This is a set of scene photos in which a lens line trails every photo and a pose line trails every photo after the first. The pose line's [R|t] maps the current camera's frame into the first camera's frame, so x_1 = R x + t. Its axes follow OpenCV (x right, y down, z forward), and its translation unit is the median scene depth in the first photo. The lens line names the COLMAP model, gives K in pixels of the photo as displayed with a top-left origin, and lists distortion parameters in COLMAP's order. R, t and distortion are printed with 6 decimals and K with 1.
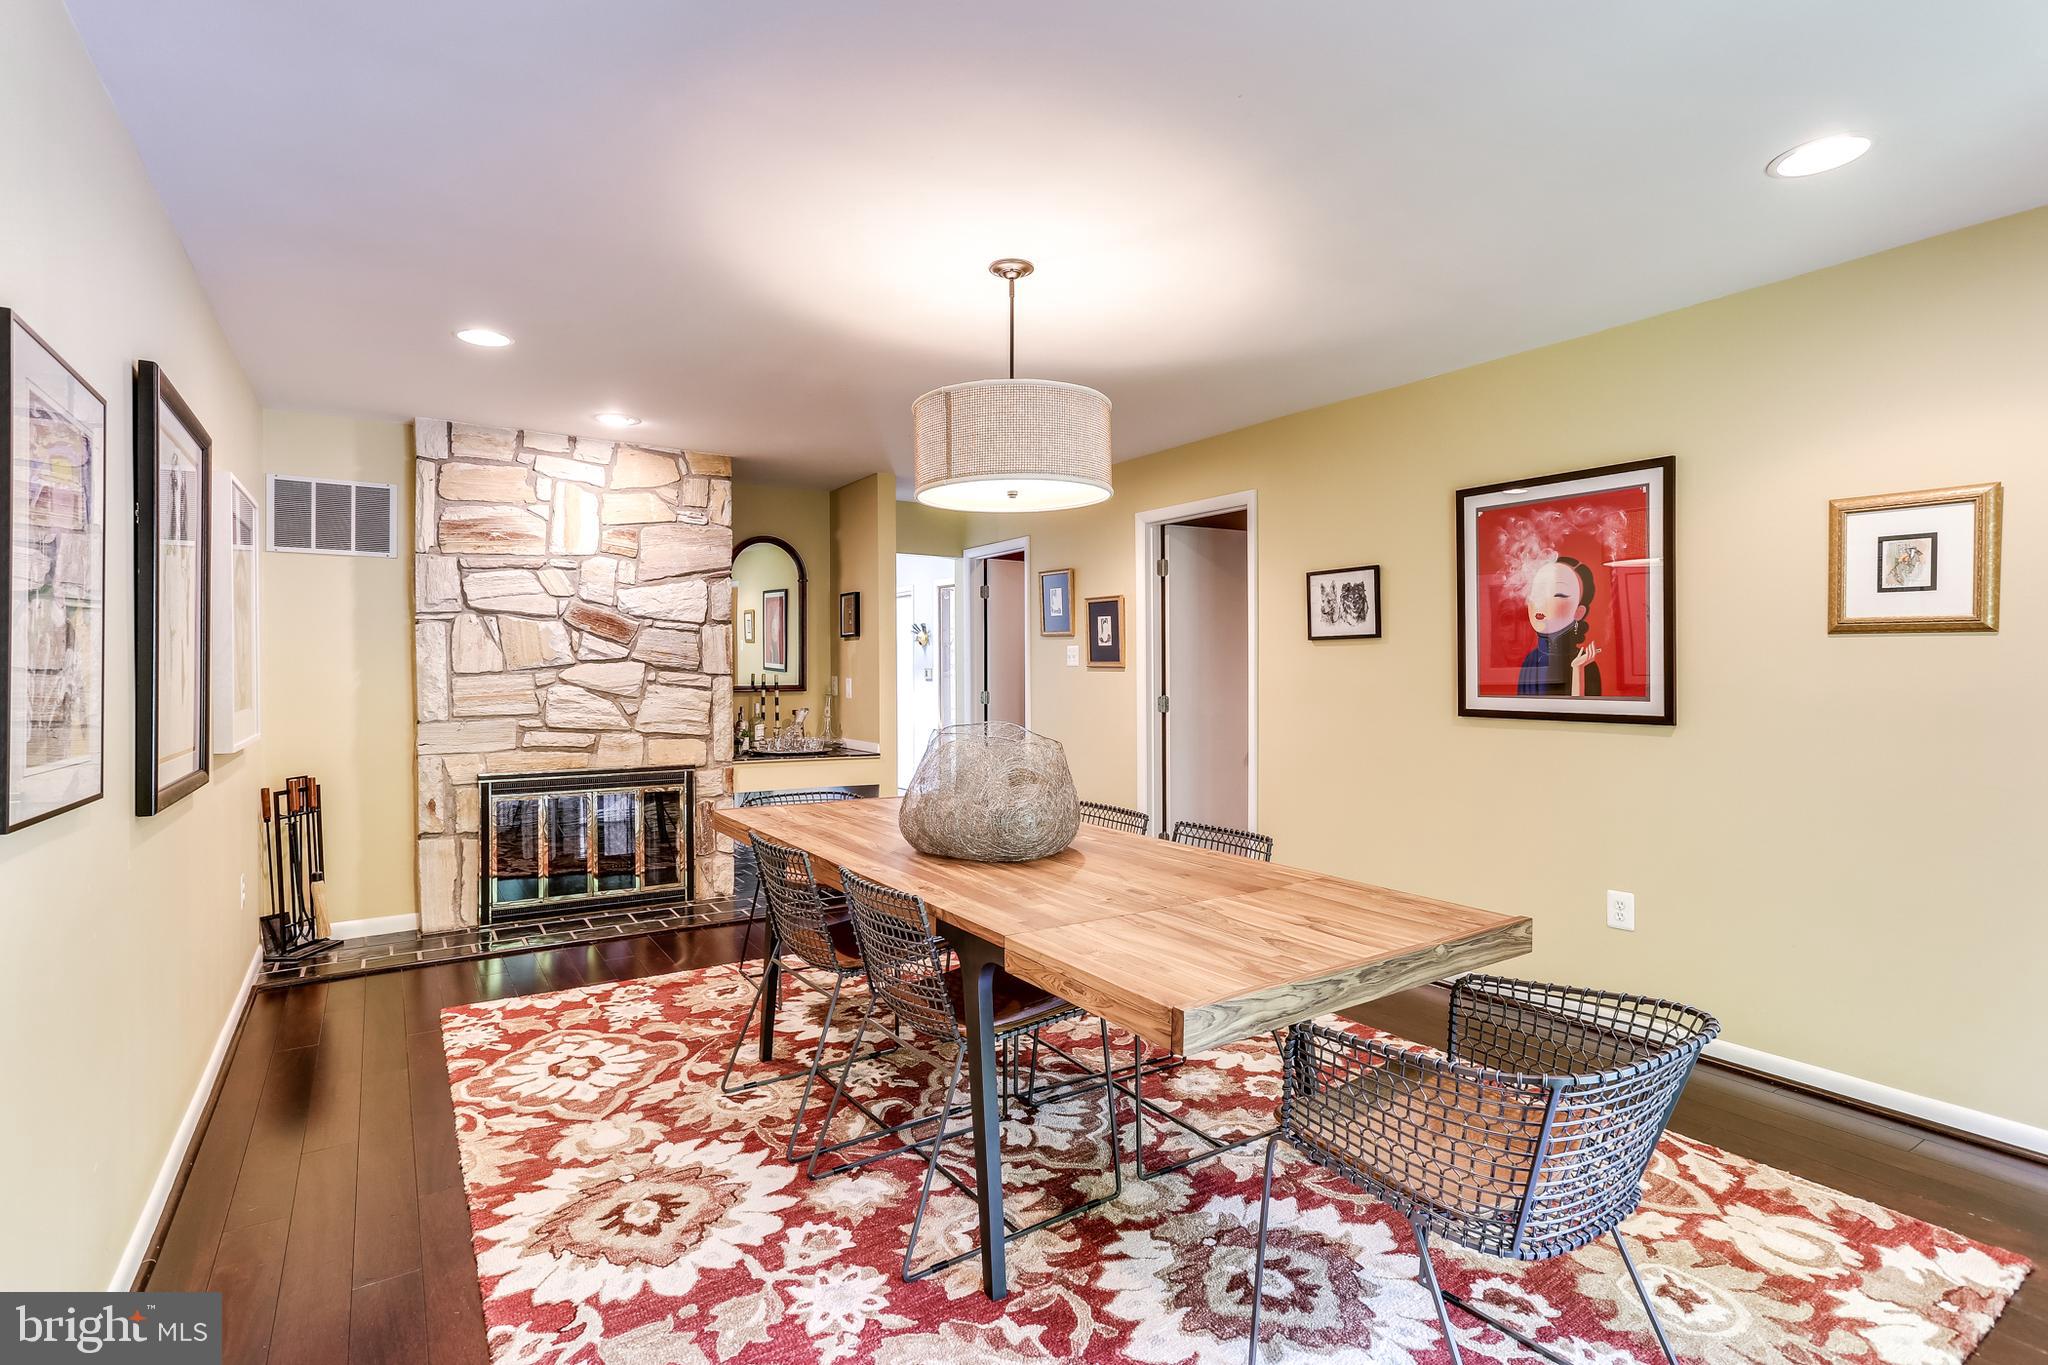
lens RADIAL K [[1013.9, 0, 1029.2], [0, 1013.9, 665.5], [0, 0, 1]] dist [-0.050634, 0.037207]
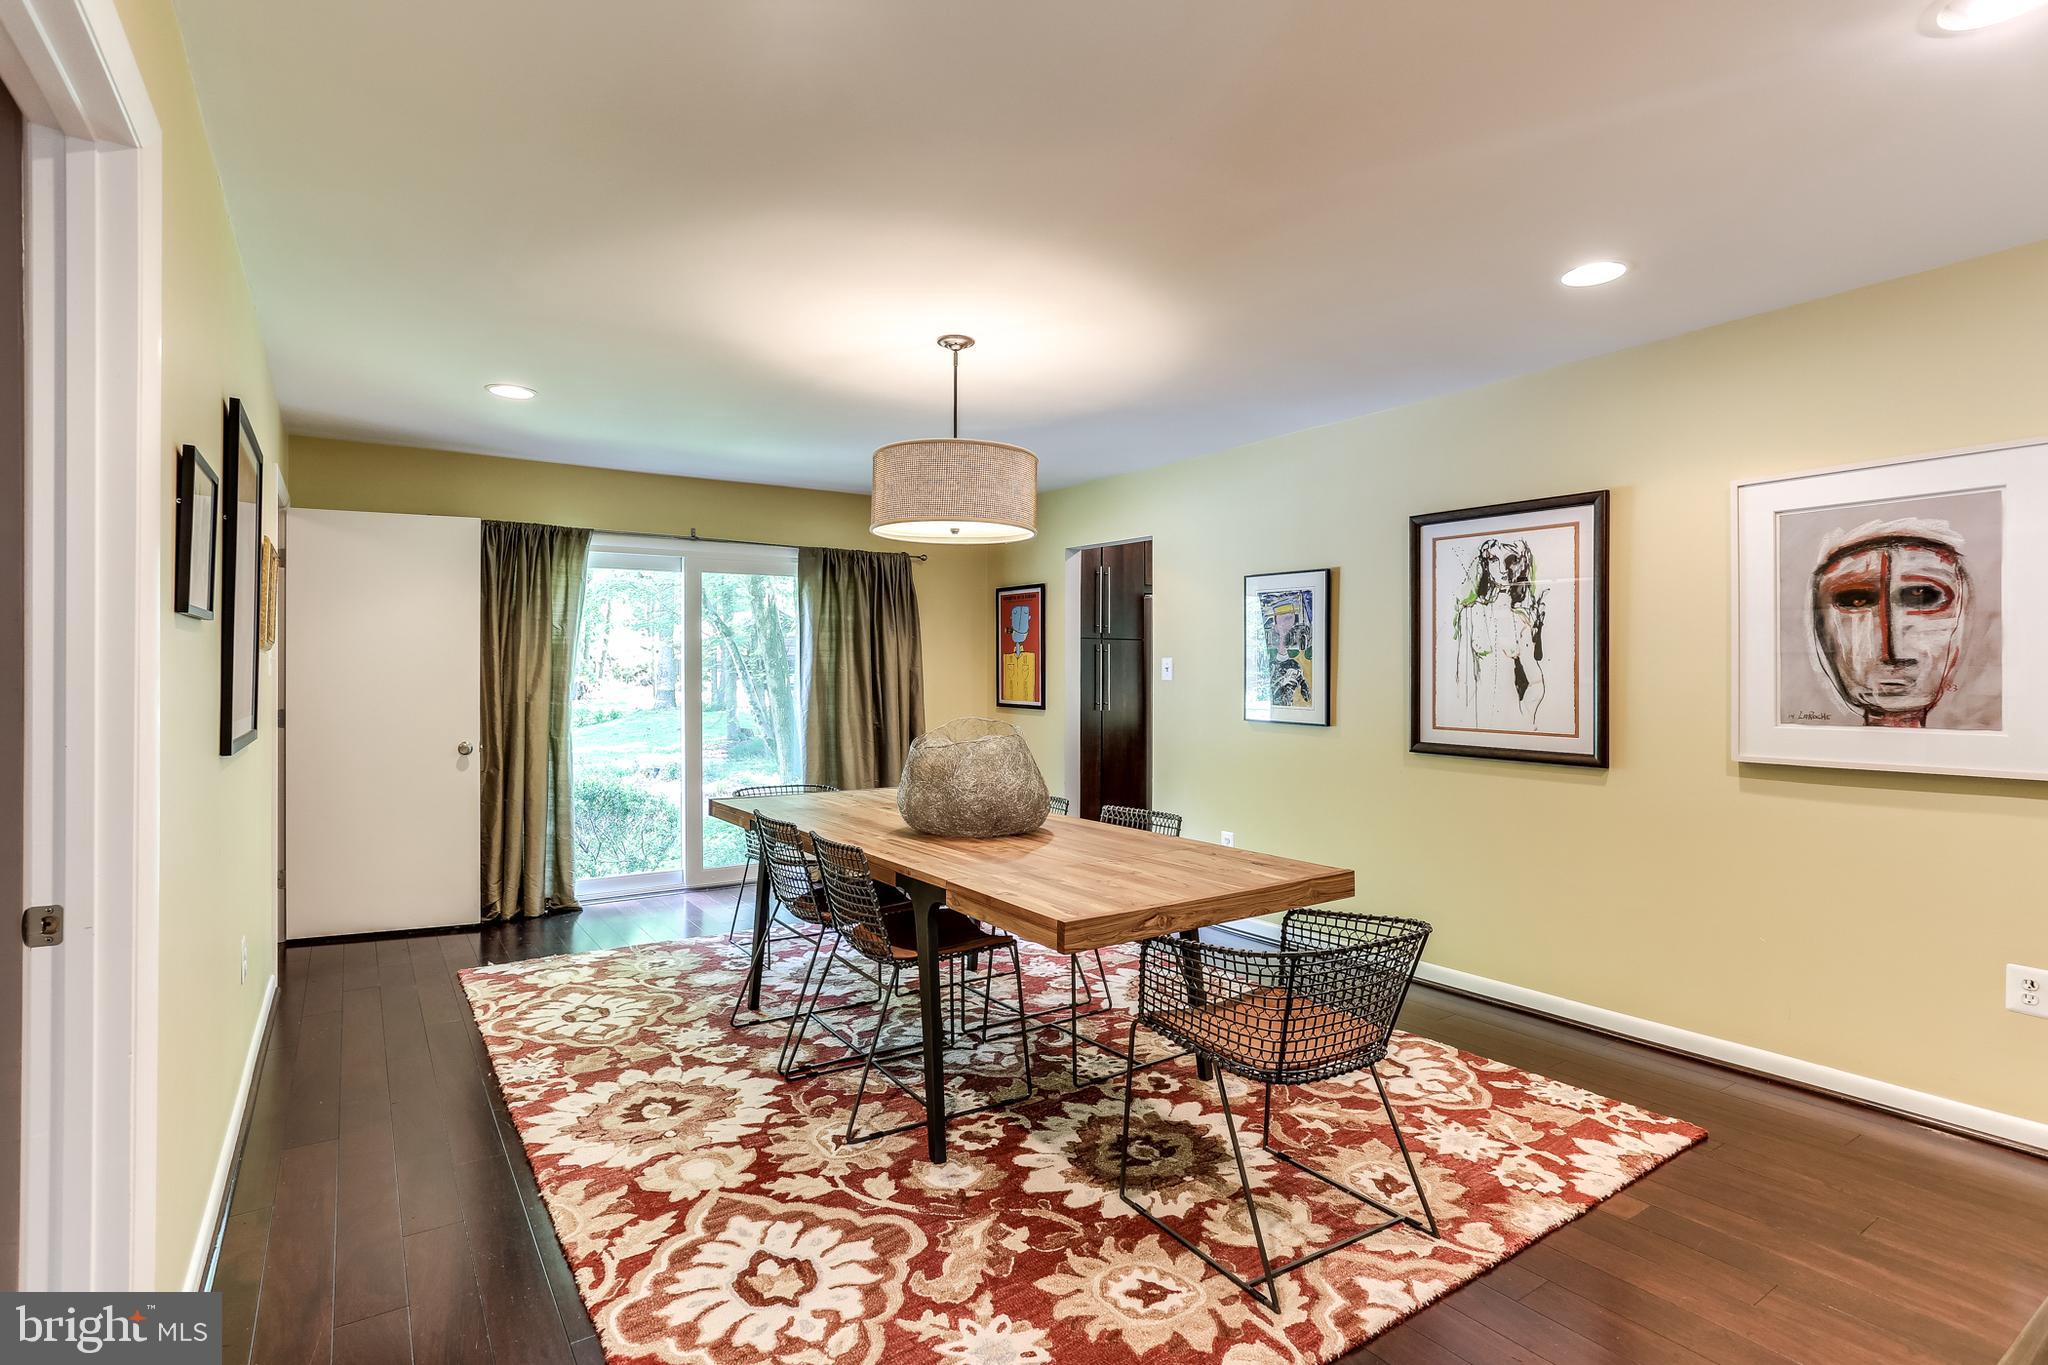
lens RADIAL K [[1013.9, 0, 1029.2], [0, 1013.9, 665.5], [0, 0, 1]] dist [-0.050634, 0.037207]
pose [[-0.999864, 0.001901, -0.016375, -0.076860], [0.002021, 0.999971, -0.007339, -0.001612], [0.016361, -0.007371, -0.999839, 1.998866]]
